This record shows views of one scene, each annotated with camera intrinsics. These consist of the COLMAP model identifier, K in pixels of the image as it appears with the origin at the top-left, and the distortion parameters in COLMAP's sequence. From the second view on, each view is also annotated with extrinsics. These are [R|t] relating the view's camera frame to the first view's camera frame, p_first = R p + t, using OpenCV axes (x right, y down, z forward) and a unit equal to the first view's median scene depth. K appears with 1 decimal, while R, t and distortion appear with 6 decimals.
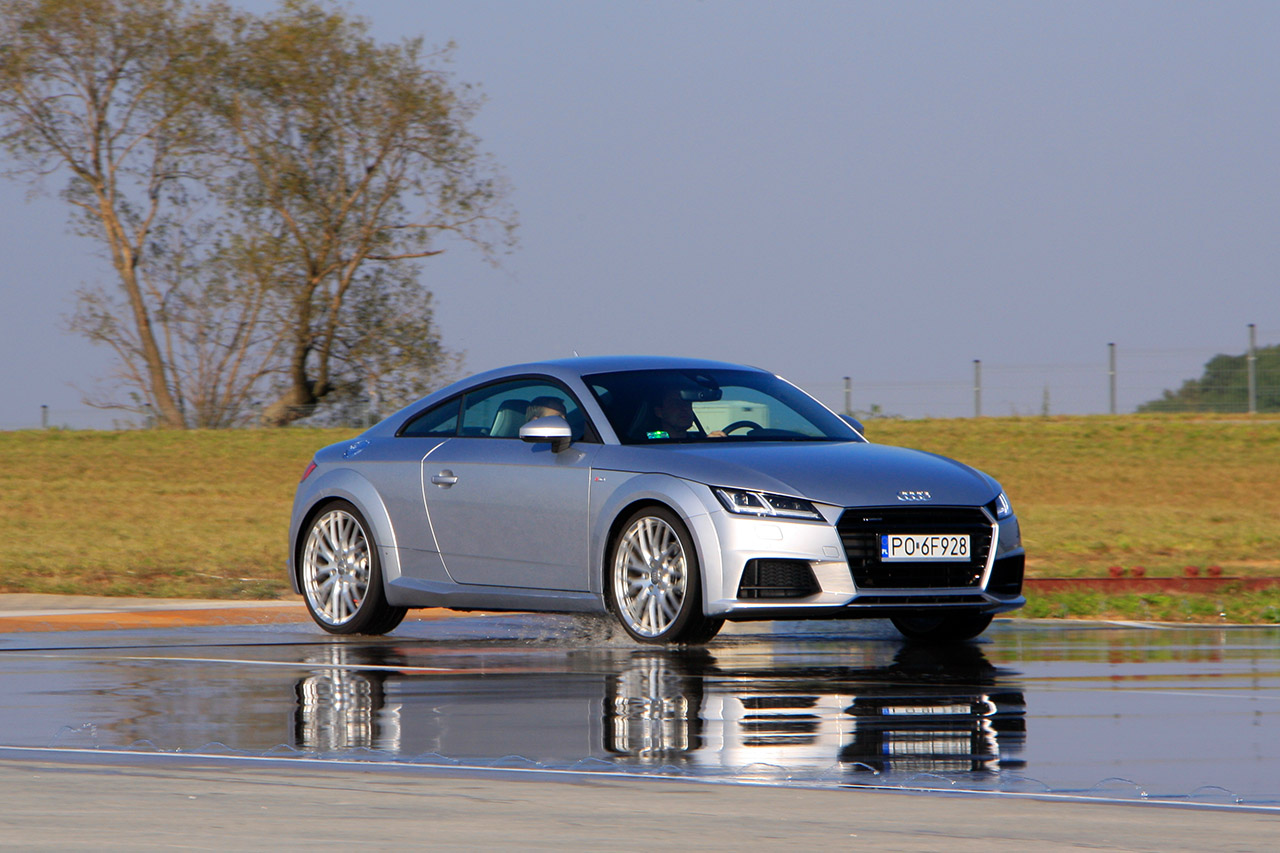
lens RADIAL K [[7441.0, 0, 640.9], [0, 7441.0, 426.9], [0, 0, 1]] dist [-0.609135, 0.000000]
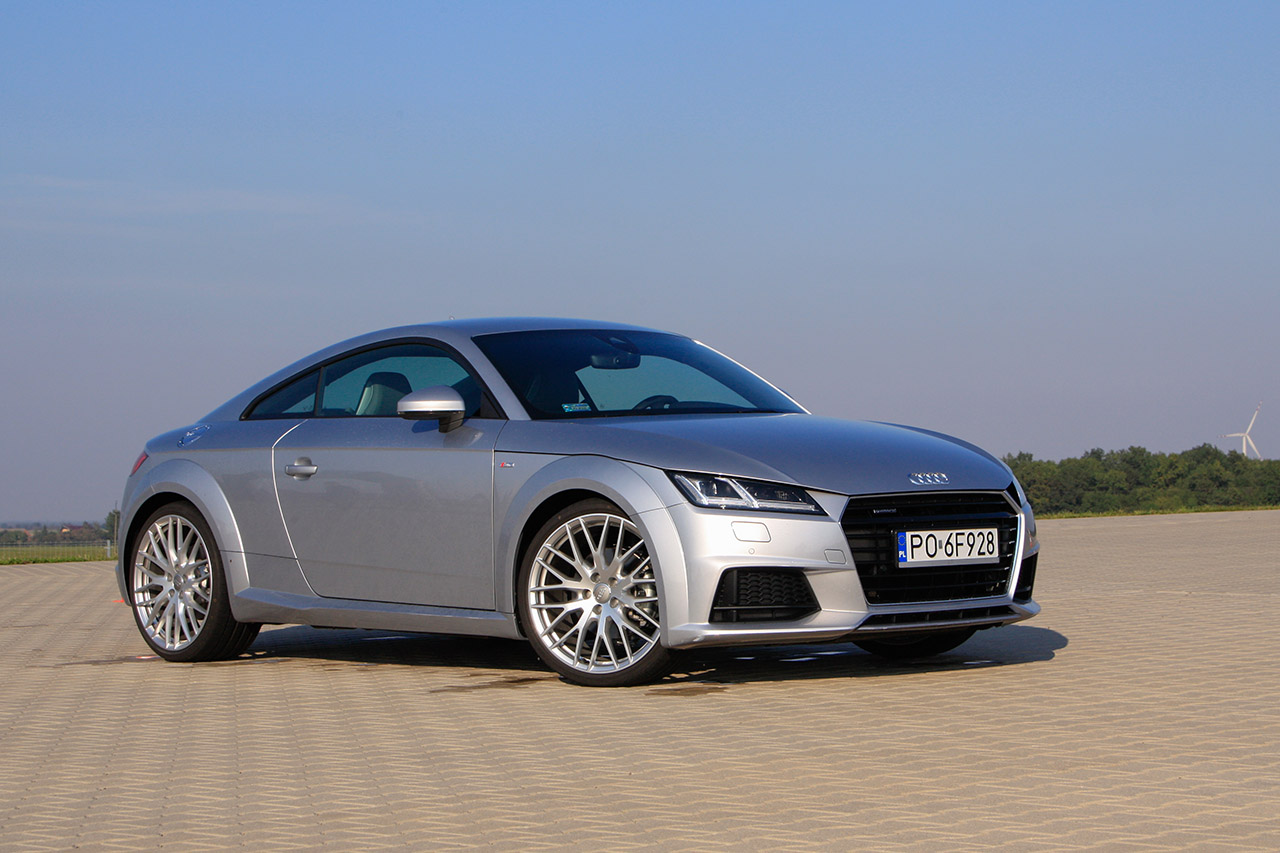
lens RADIAL K [[3251.2, 0, 643.5], [0, 3251.2, 423.7], [0, 0, 1]] dist [-0.041177, 0.000000]
pose [[0.996266, -0.018845, 0.084253, -0.019731], [0.019474, 0.999788, -0.006656, 0.005316], [-0.084110, 0.008272, 0.996422, 0.667377]]
